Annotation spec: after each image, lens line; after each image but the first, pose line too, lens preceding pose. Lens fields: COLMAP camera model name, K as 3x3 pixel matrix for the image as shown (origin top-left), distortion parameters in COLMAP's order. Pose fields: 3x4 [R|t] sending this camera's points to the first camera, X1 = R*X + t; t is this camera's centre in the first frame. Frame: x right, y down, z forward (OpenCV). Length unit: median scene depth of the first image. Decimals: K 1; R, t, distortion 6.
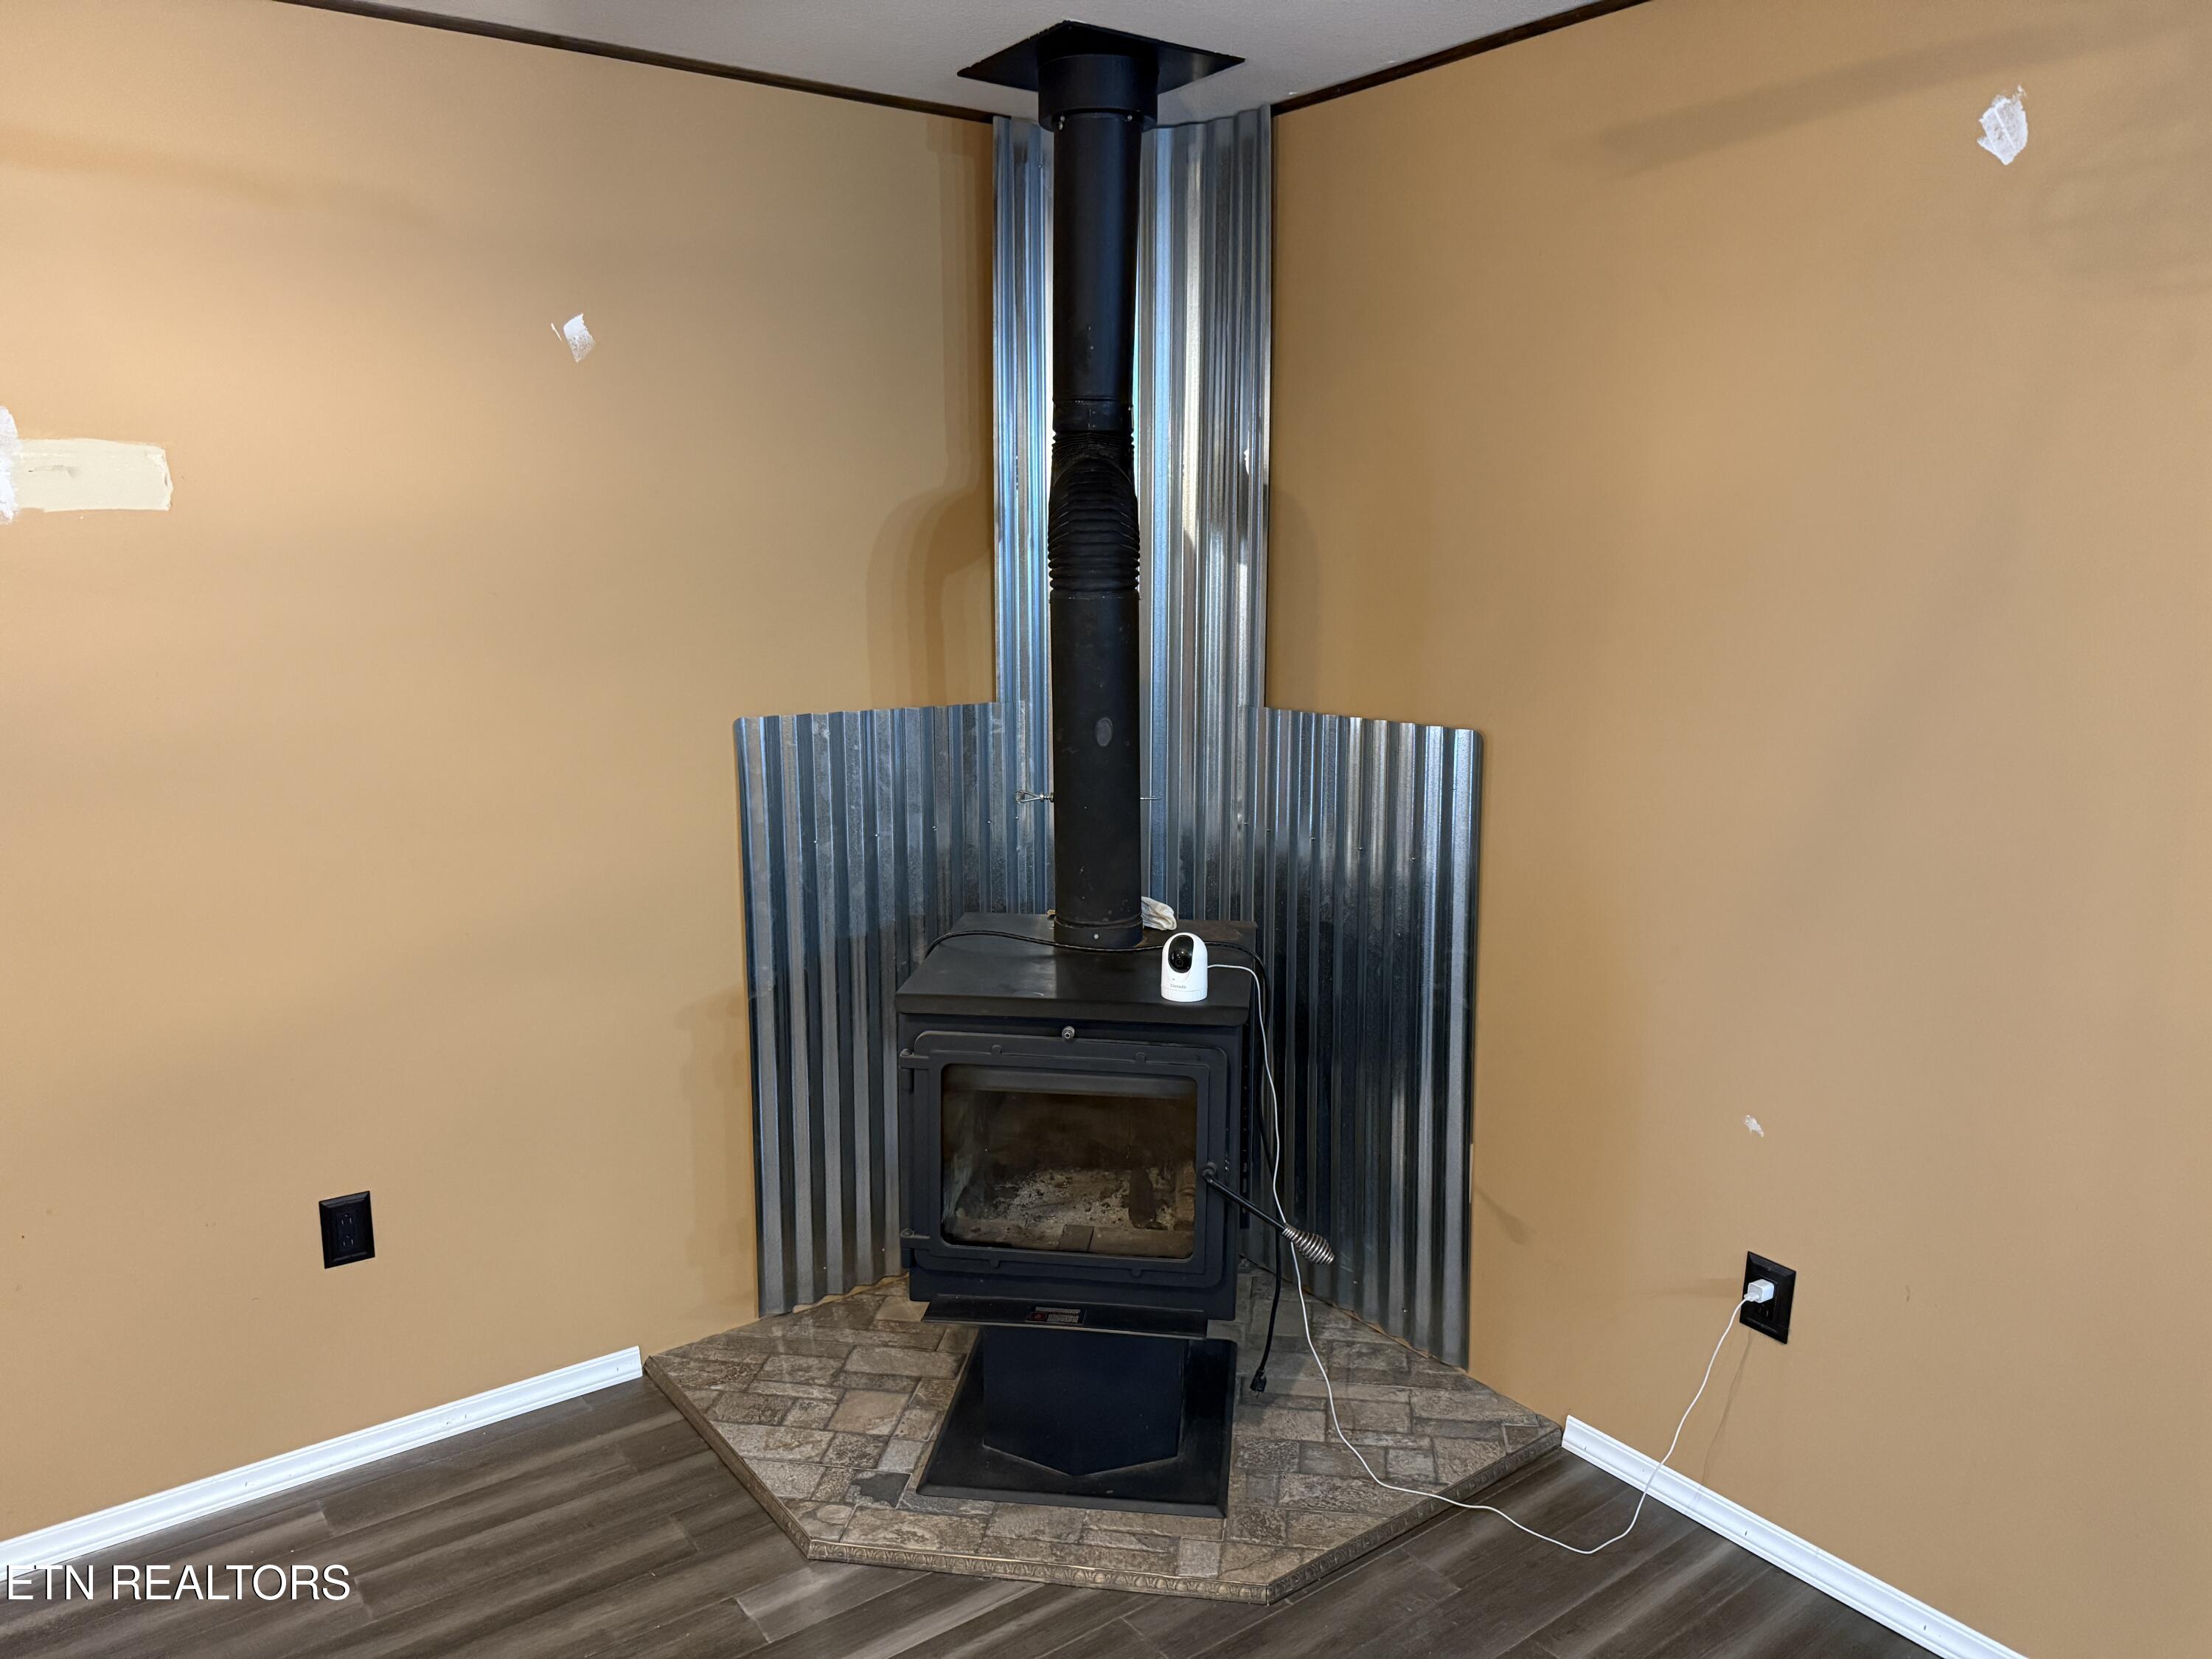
lens RADIAL K [[1578.9, 0, 1106.0], [0, 1578.9, 829.5], [0, 0, 1]] dist [0.002190, -0.001244]
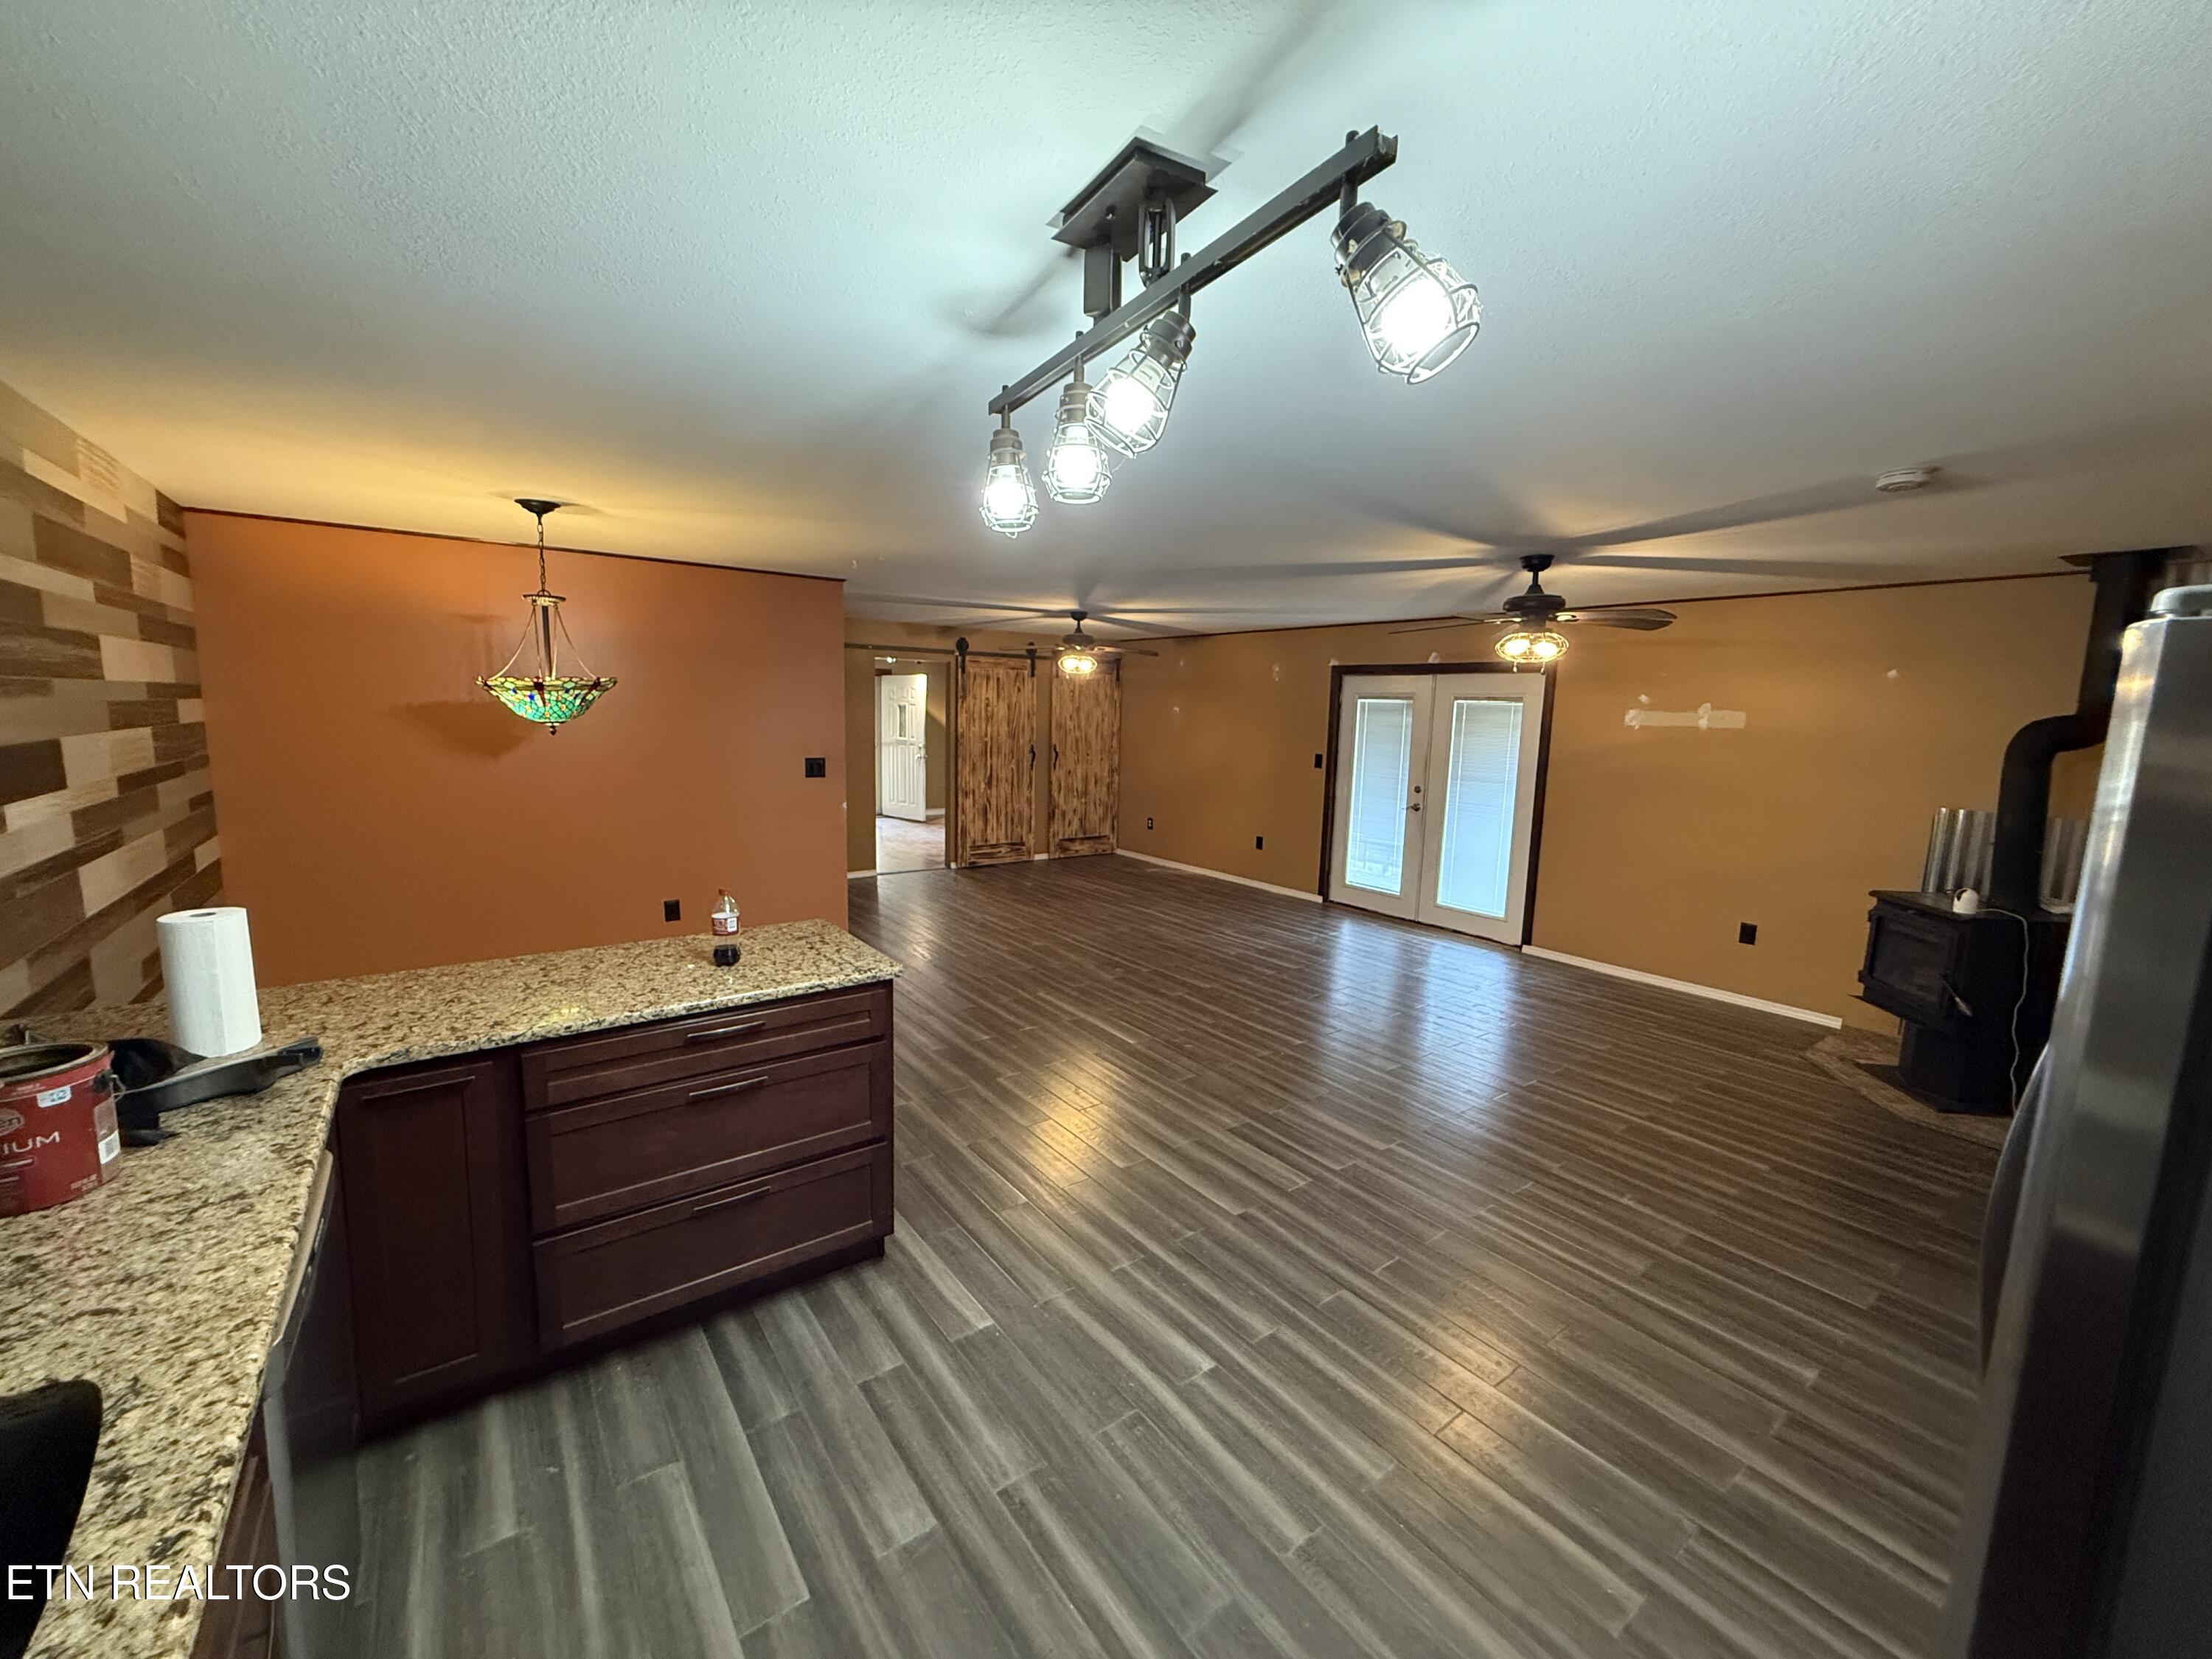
lens RADIAL K [[882.0, 0, 1106.0], [0, 882.0, 829.5], [0, 0, 1]] dist [-0.018172, -0.000003]
pose [[-0.000768, 0.135117, -0.990829, 1.398073], [-0.209660, 0.968786, 0.132273, 0.074424], [0.977774, 0.207839, 0.027585, -0.481323]]
